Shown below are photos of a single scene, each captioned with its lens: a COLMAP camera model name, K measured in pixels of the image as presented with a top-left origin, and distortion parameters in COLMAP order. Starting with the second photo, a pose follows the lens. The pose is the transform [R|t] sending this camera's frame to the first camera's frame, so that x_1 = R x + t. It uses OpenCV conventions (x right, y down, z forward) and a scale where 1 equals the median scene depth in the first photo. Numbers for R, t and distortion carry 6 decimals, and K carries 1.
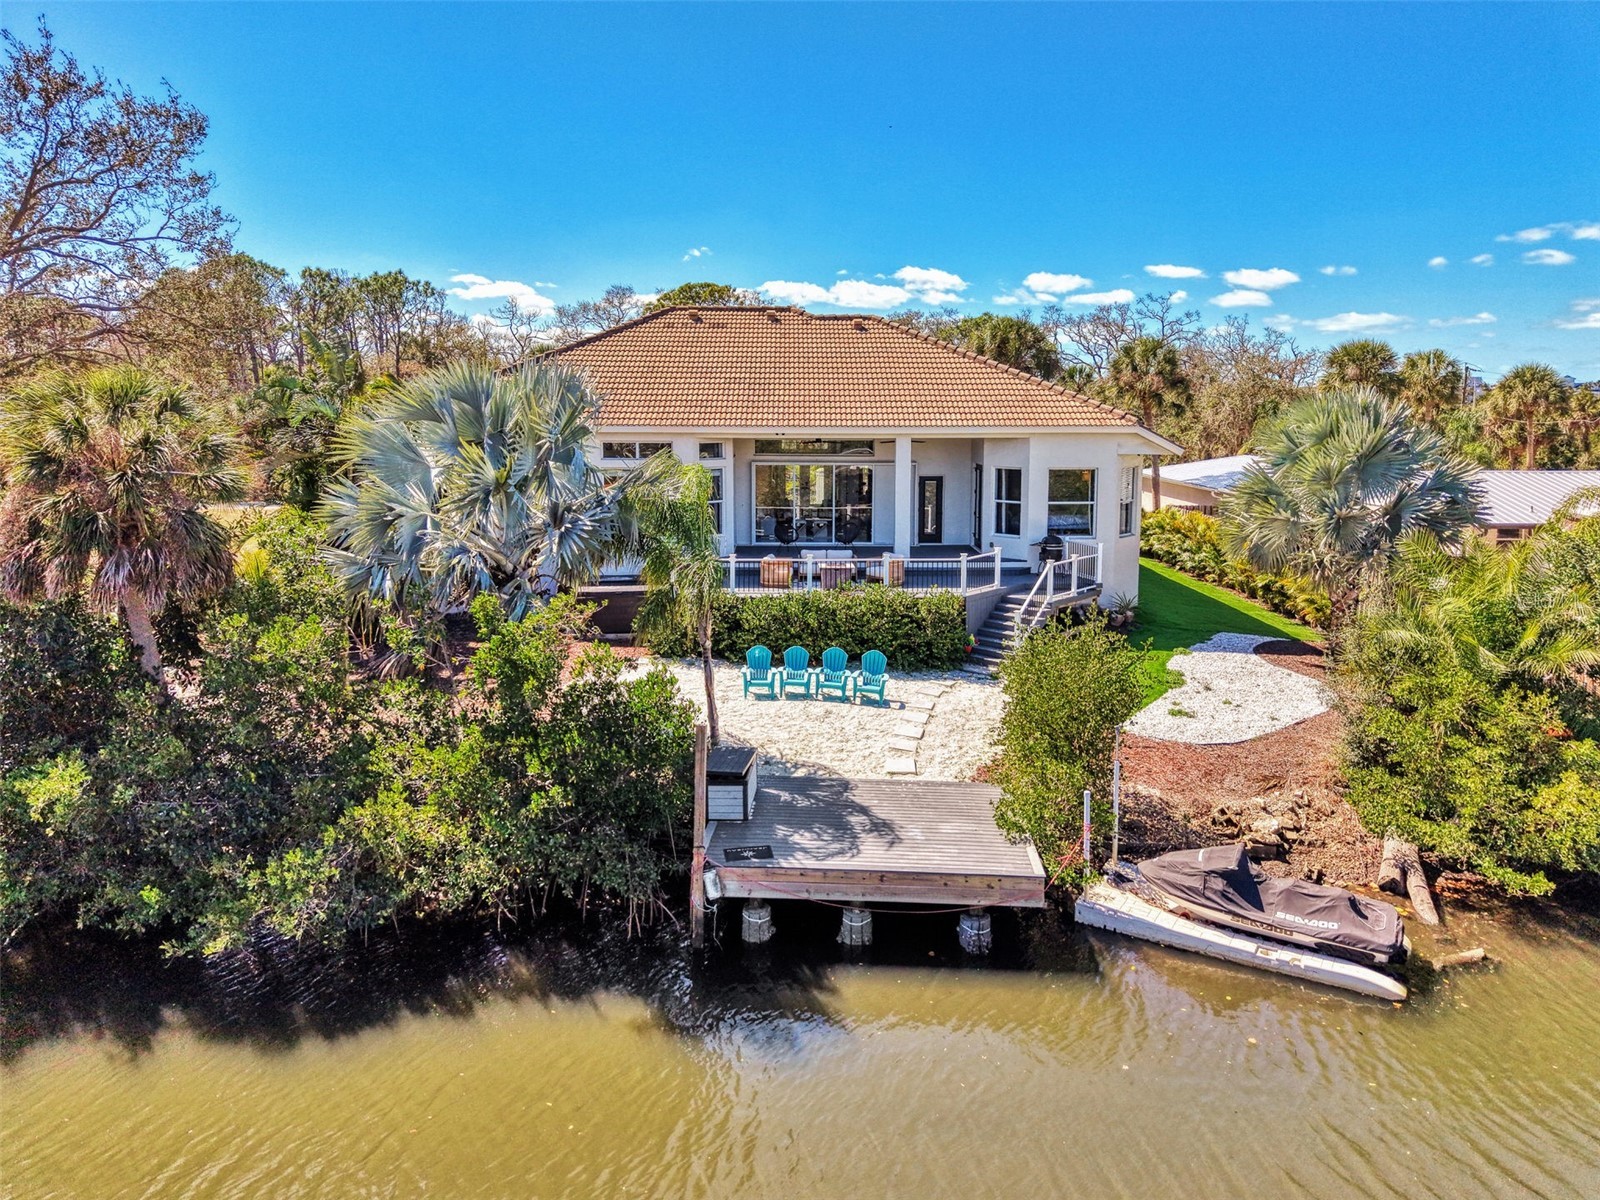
lens RADIAL K [[1092.9, 0, 801.8], [0, 1092.9, 556.2], [0, 0, 1]] dist [0.013487, -0.002258]
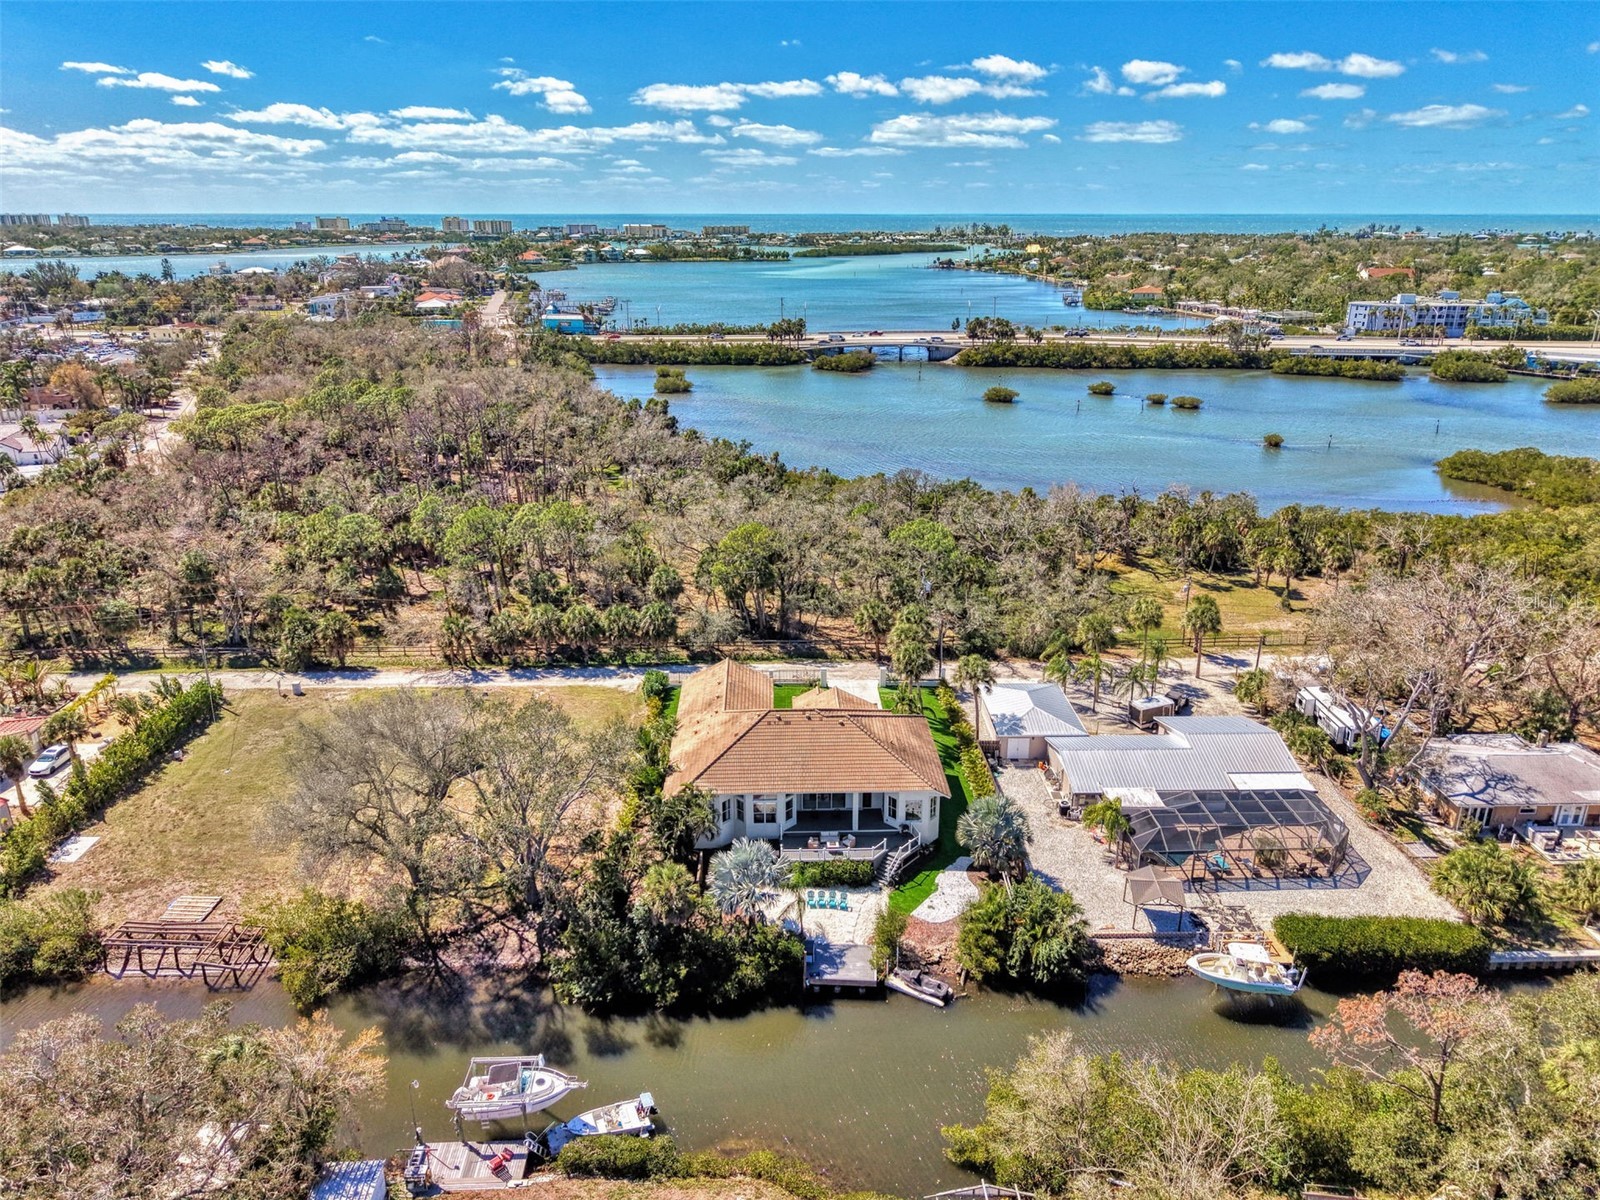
lens RADIAL K [[1083.6, 0, 800.0], [0, 1083.6, 600.0], [0, 0, 1]] dist [0.029299, -0.043750]
pose [[0.999952, 0.001704, 0.009694, -0.152033], [-0.003653, 0.978807, 0.204750, -2.142161], [-0.009139, -0.204776, 0.978766, -3.077664]]
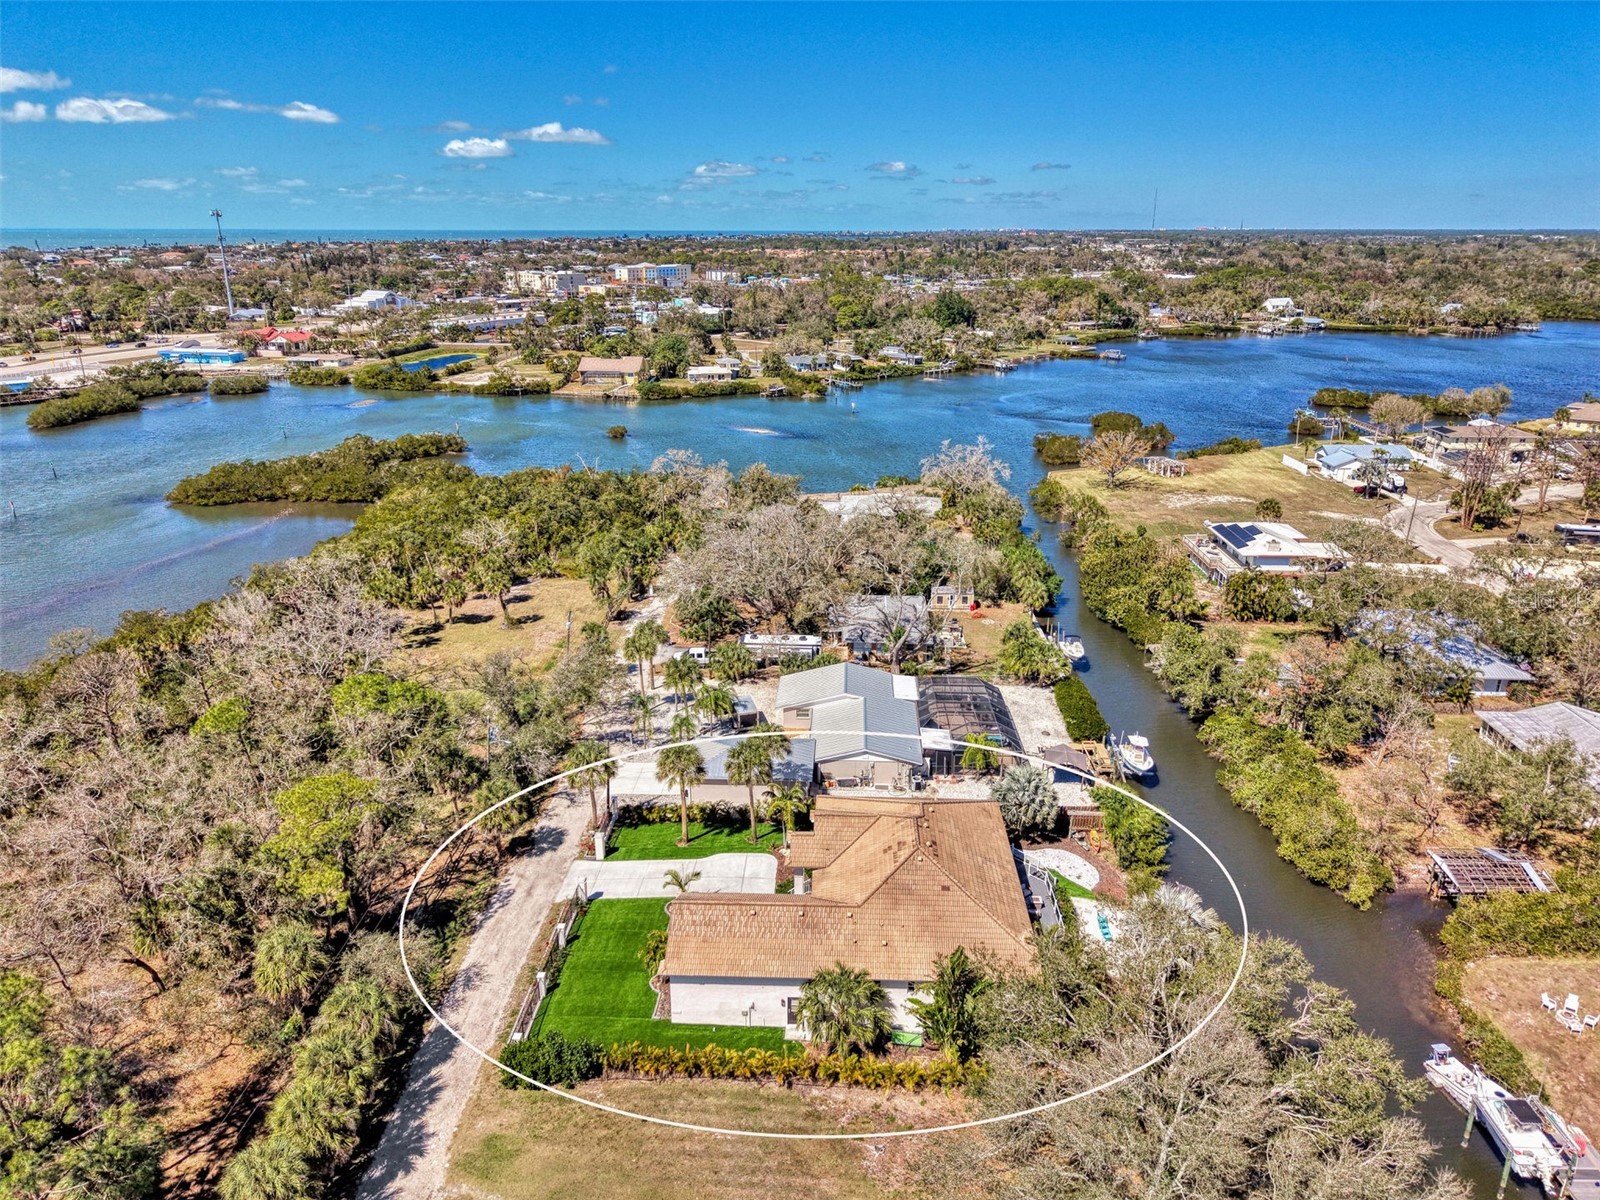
lens RADIAL K [[1083.6, 0, 800.0], [0, 1083.6, 600.0], [0, 0, 1]] dist [0.029299, -0.043750]
pose [[0.055348, -0.312724, 0.948230, -4.134963], [0.130170, 0.943841, 0.303678, -2.825326], [-0.989946, 0.106623, 0.092947, 2.136681]]
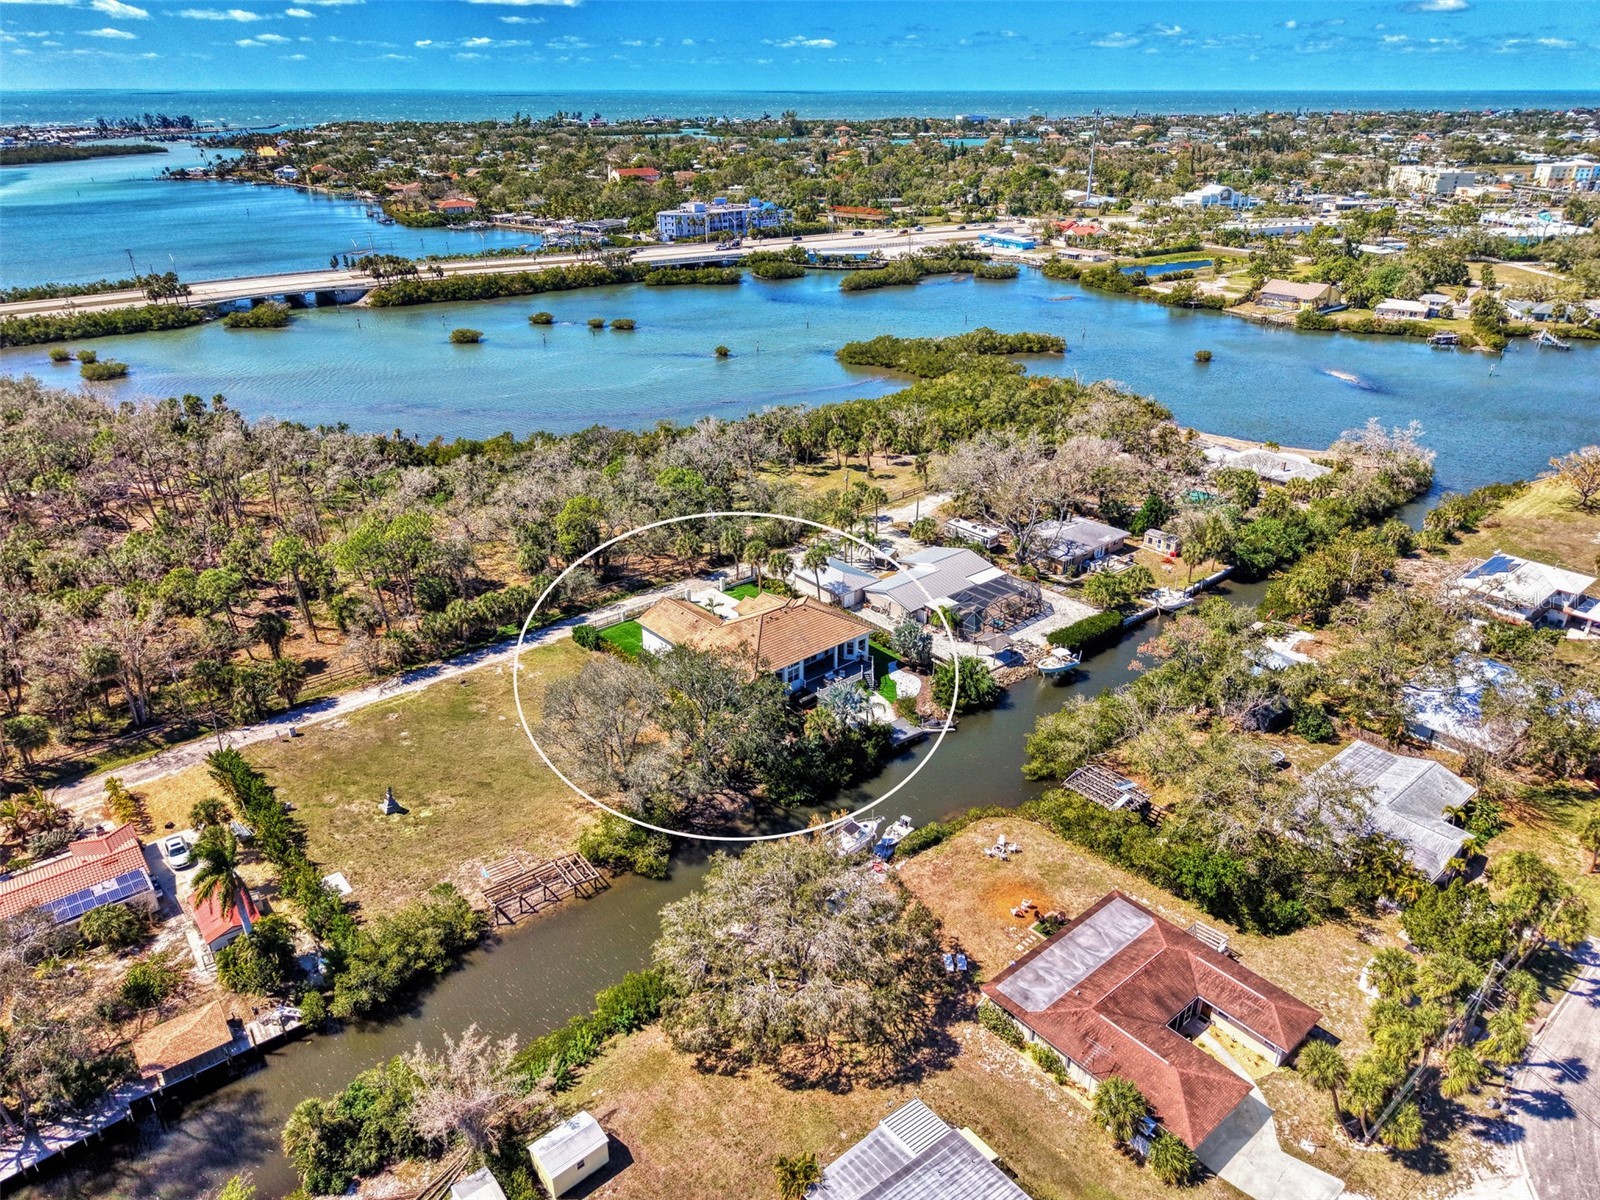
lens RADIAL K [[1083.6, 0, 800.0], [0, 1083.6, 600.0], [0, 0, 1]] dist [0.029299, -0.043750]
pose [[0.768473, -0.266620, 0.581690, -4.773078], [0.080555, 0.942135, 0.325411, -3.232515], [-0.634792, -0.203212, 0.745482, -4.148168]]
